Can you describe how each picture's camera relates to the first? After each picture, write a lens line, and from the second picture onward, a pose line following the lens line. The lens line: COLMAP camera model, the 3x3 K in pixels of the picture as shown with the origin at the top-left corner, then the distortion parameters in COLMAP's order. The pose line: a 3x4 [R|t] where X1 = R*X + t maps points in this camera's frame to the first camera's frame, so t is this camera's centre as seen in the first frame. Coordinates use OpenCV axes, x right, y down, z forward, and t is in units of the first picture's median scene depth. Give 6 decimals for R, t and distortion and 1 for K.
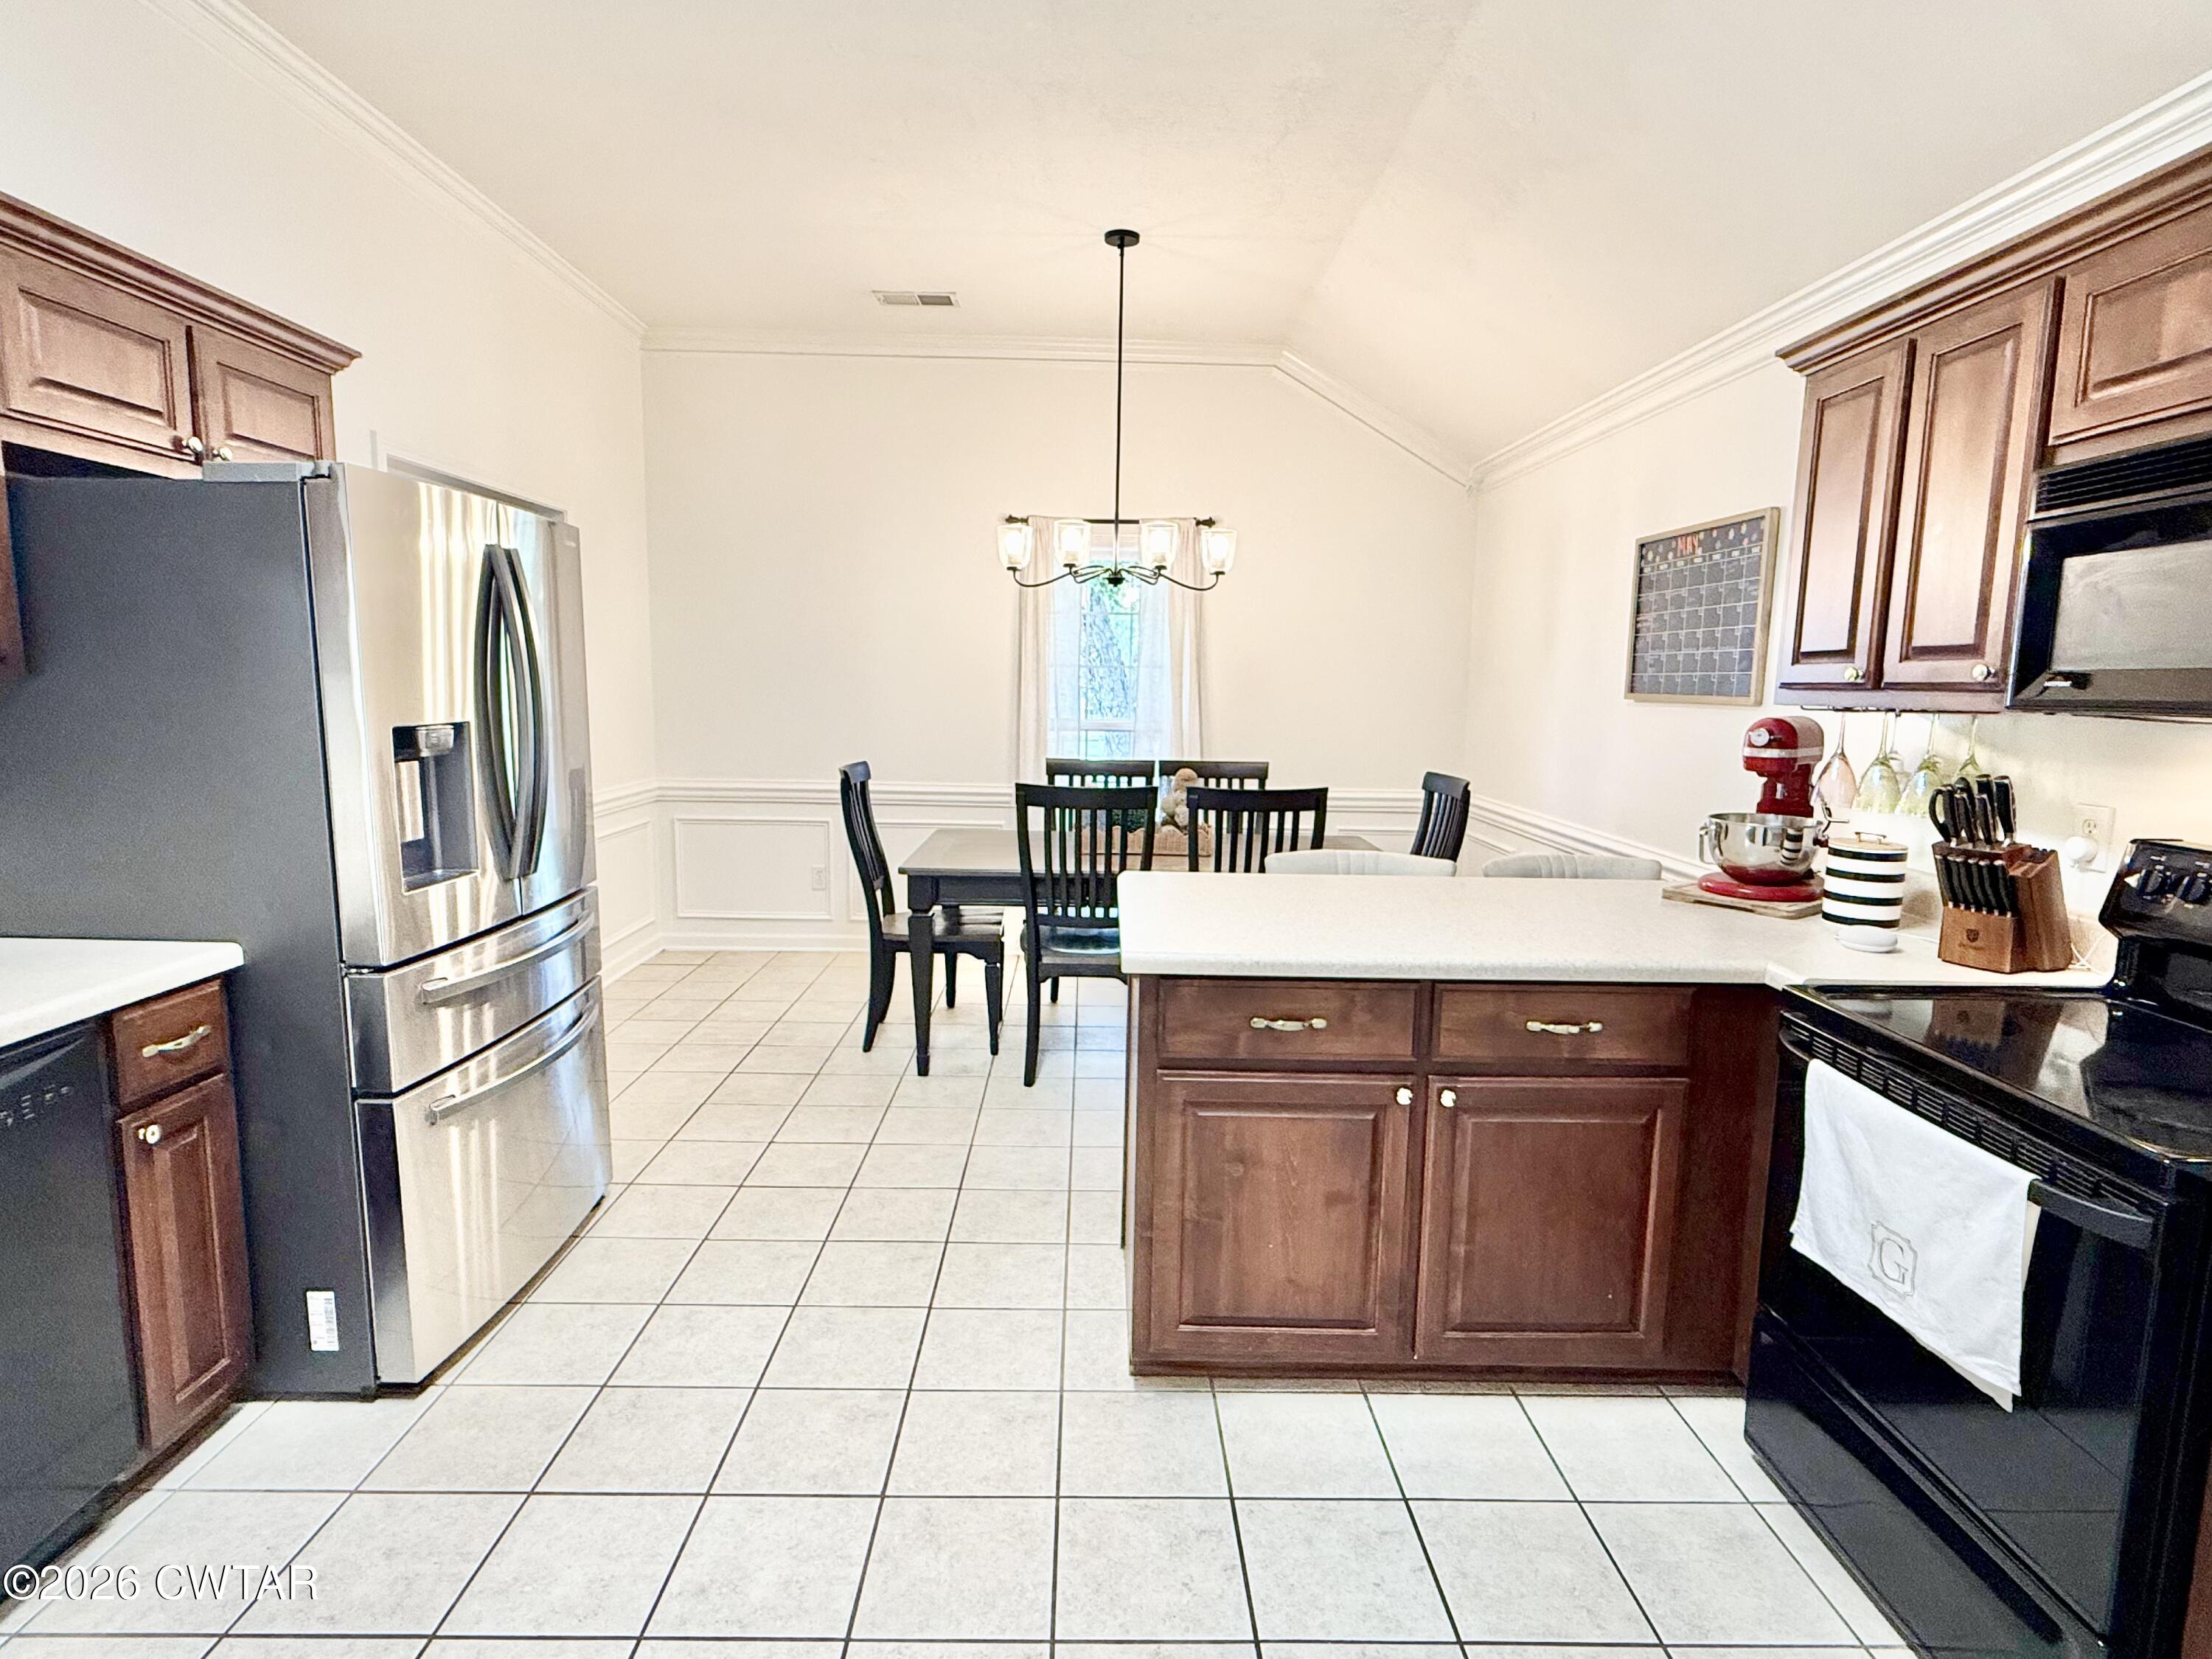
lens RADIAL K [[1161.4, 0, 1101.0], [0, 1161.4, 829.2], [0, 0, 1]] dist [-0.001000, -0.000840]
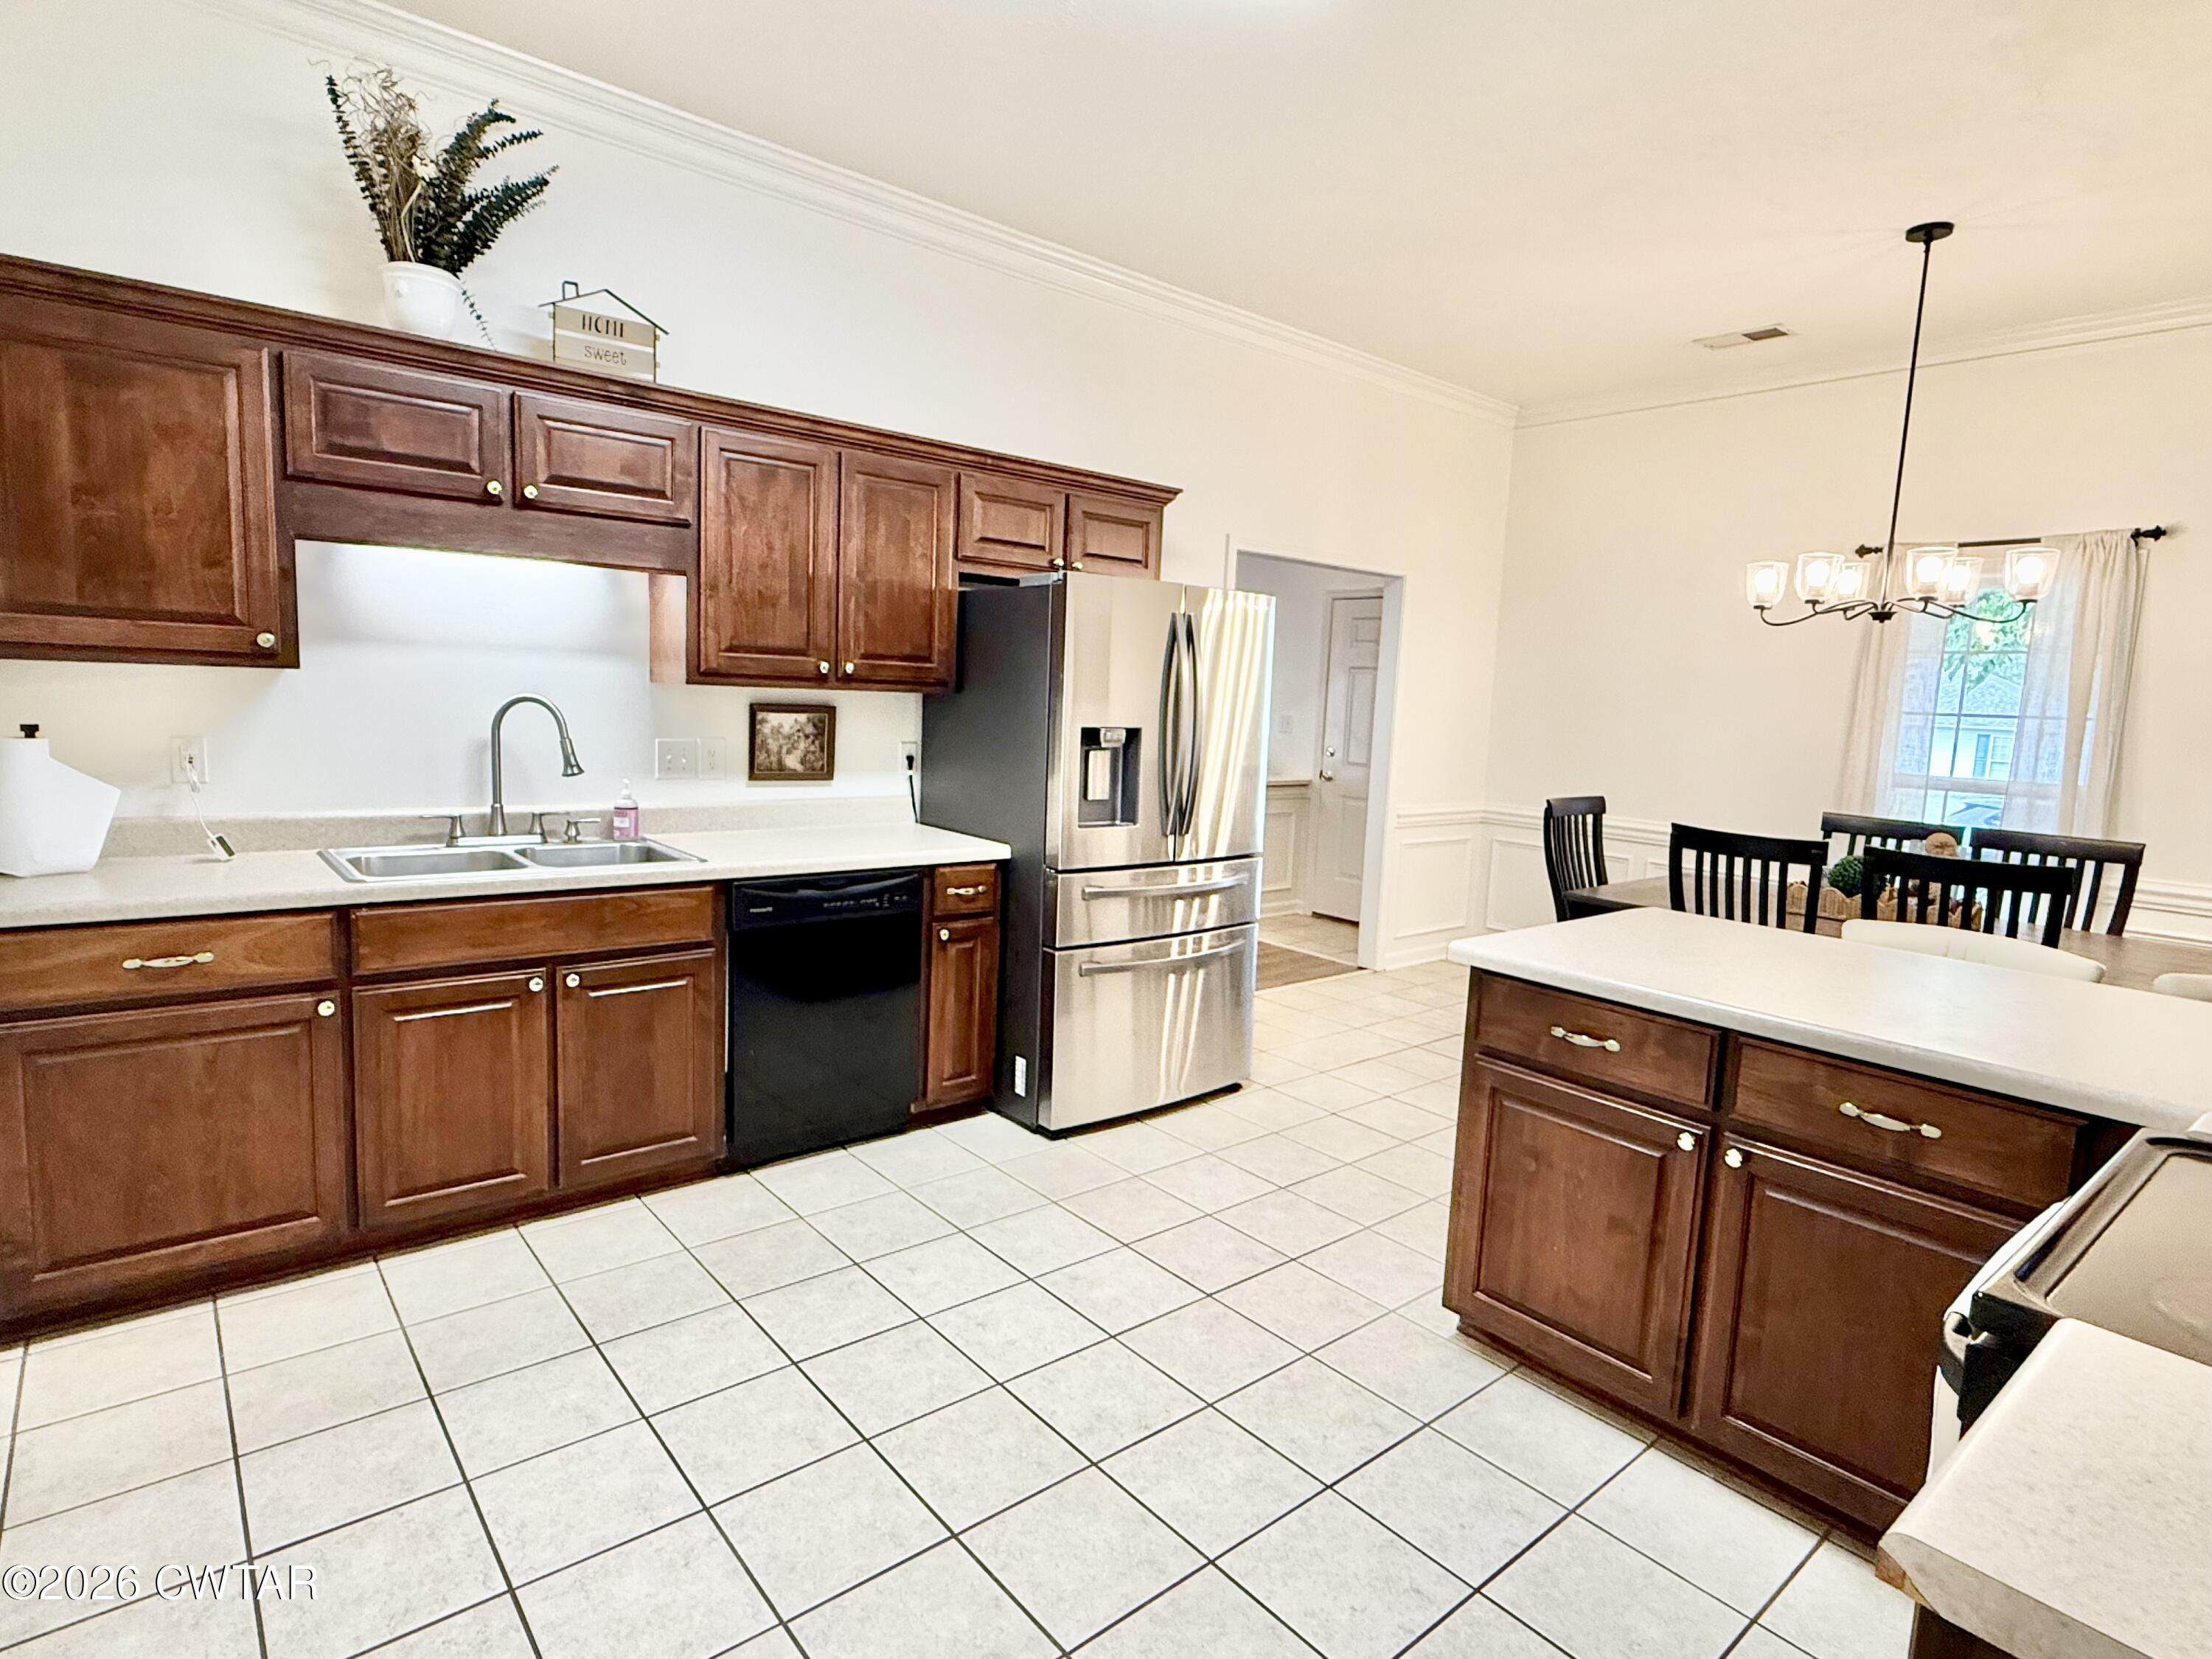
lens RADIAL K [[1161.4, 0, 1094.5], [0, 1161.4, 825.5], [0, 0, 1]] dist [-0.001000, -0.000840]
pose [[0.627653, 0.101019, -0.771911, 0.654605], [-0.133143, 0.990865, 0.021412, 0.012221], [0.767023, 0.089335, 0.635370, -0.022829]]
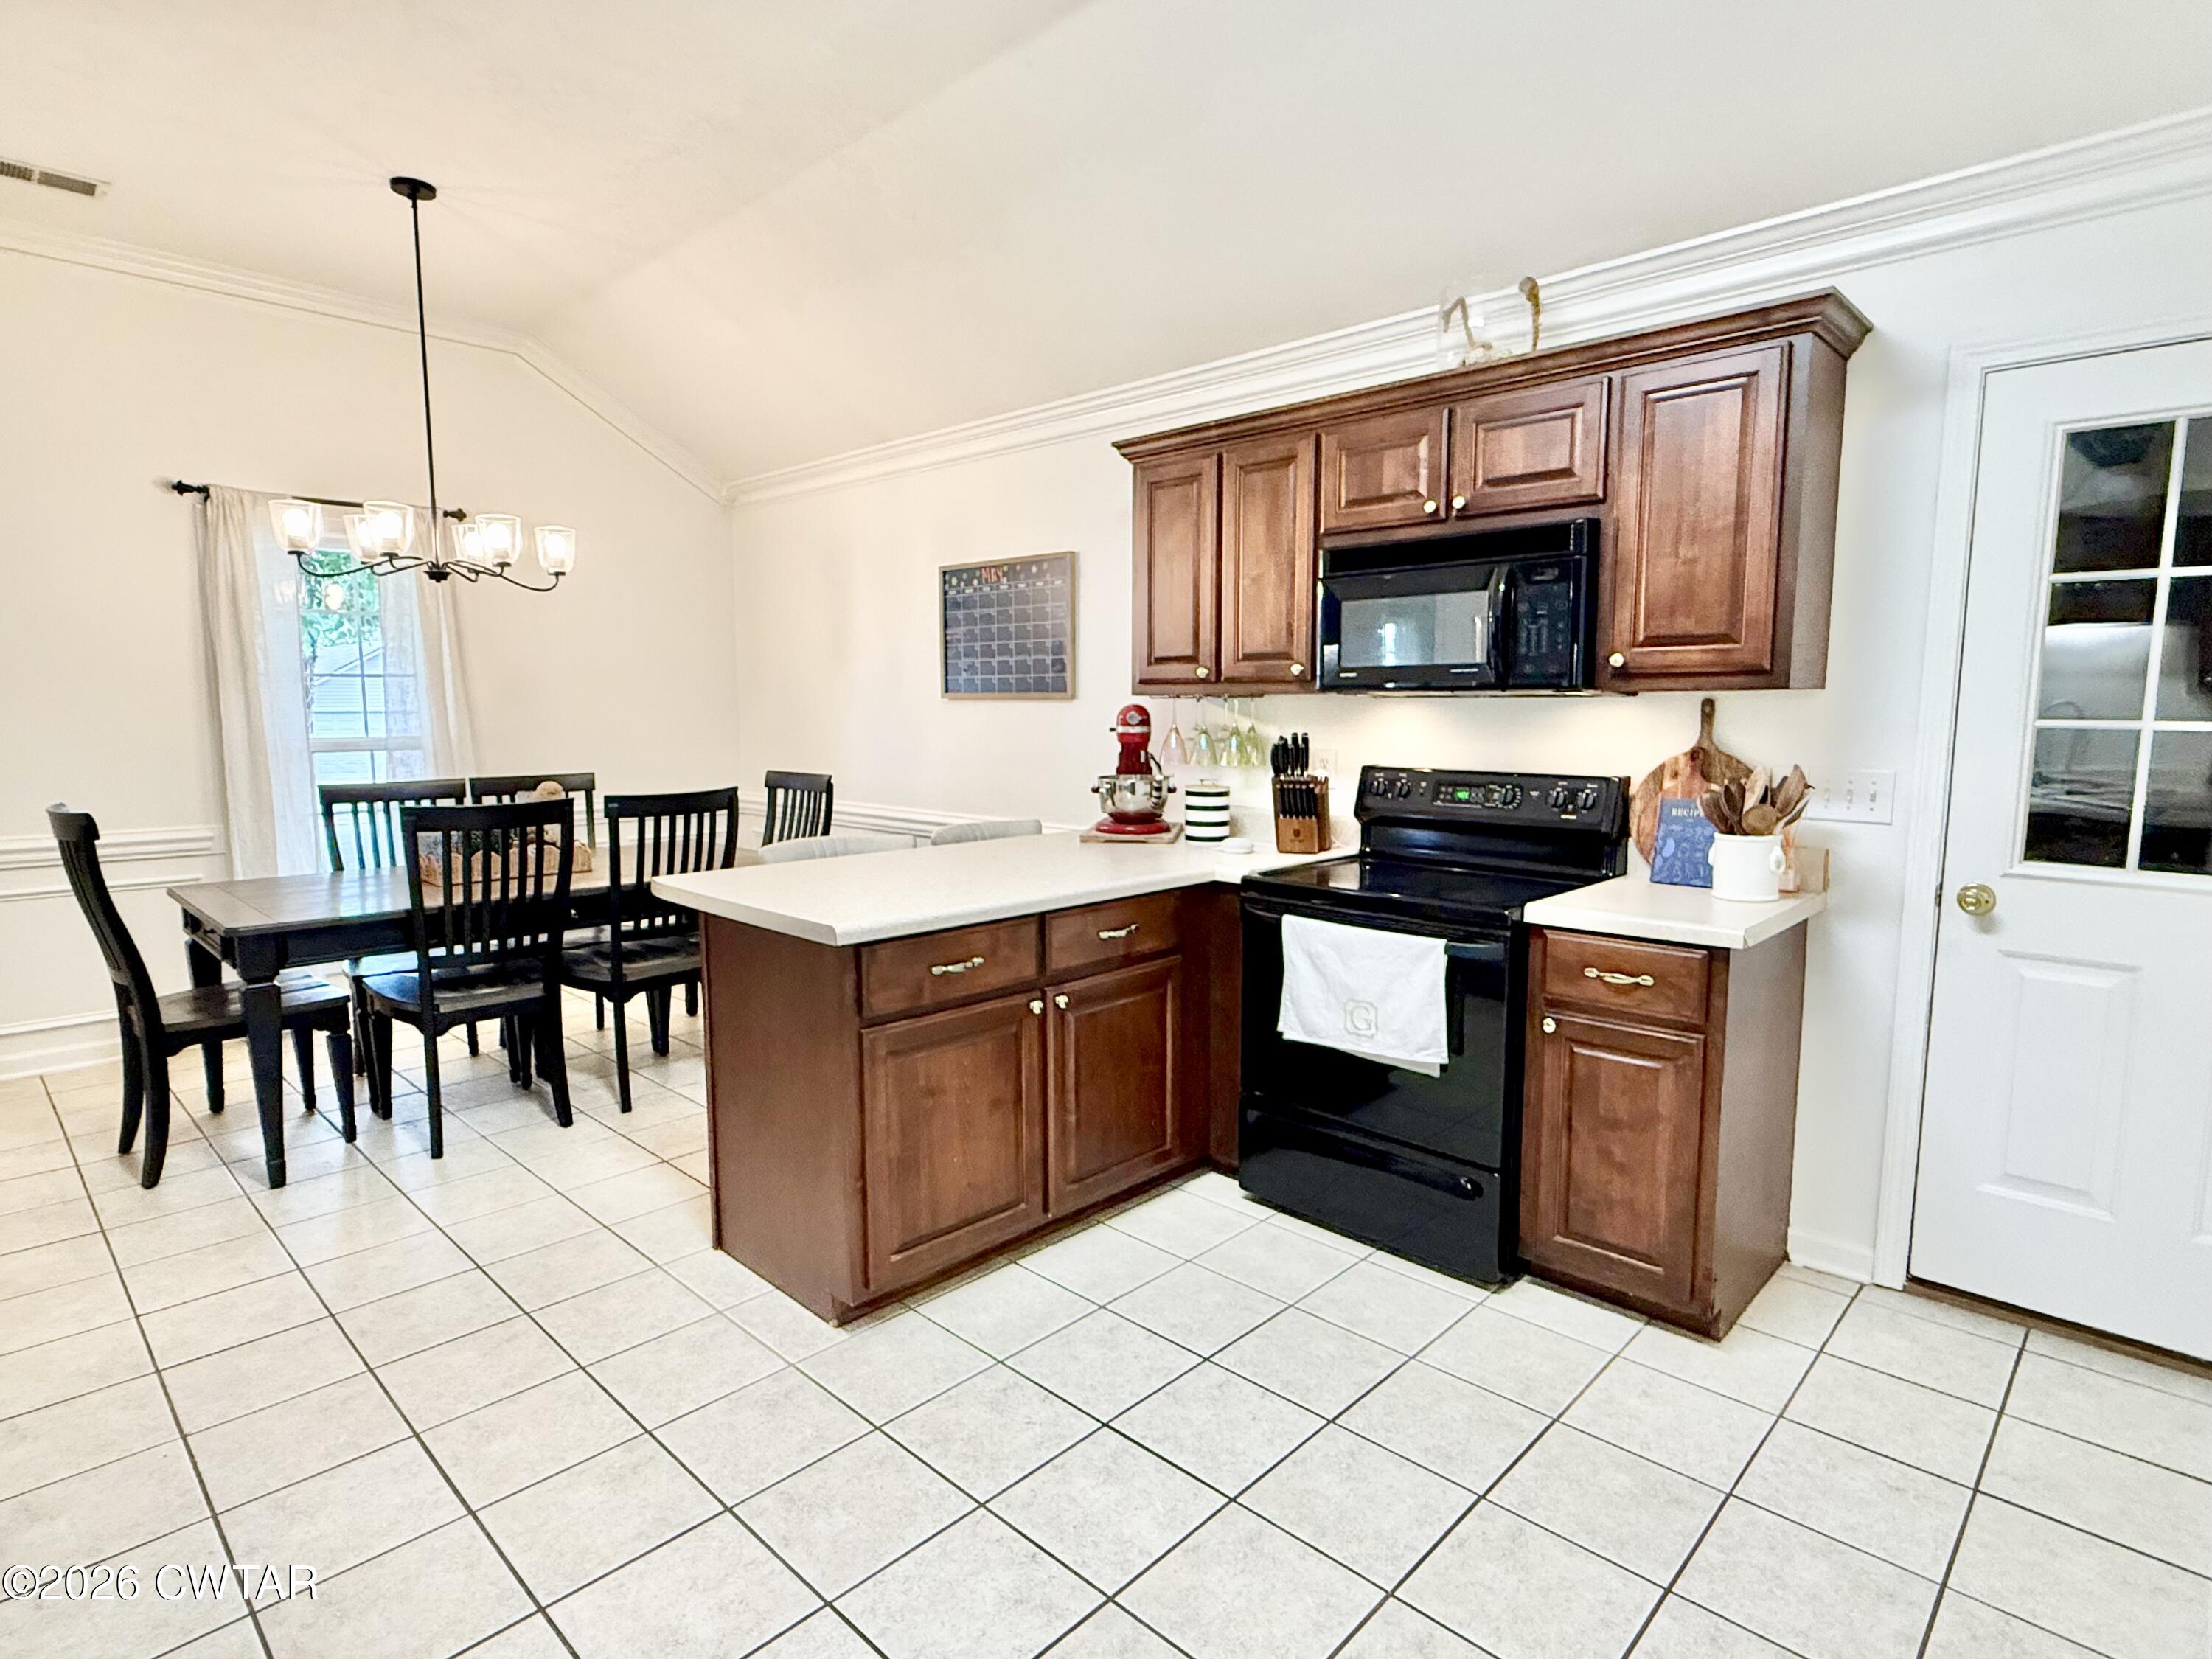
lens RADIAL K [[1161.4, 0, 1112.1], [0, 1161.4, 831.0], [0, 0, 1]] dist [-0.001000, -0.000840]
pose [[0.696616, -0.096877, 0.710873, -0.539584], [0.104787, 0.993955, 0.032770, 0.008427], [-0.709751, 0.051663, 0.702556, 0.050096]]
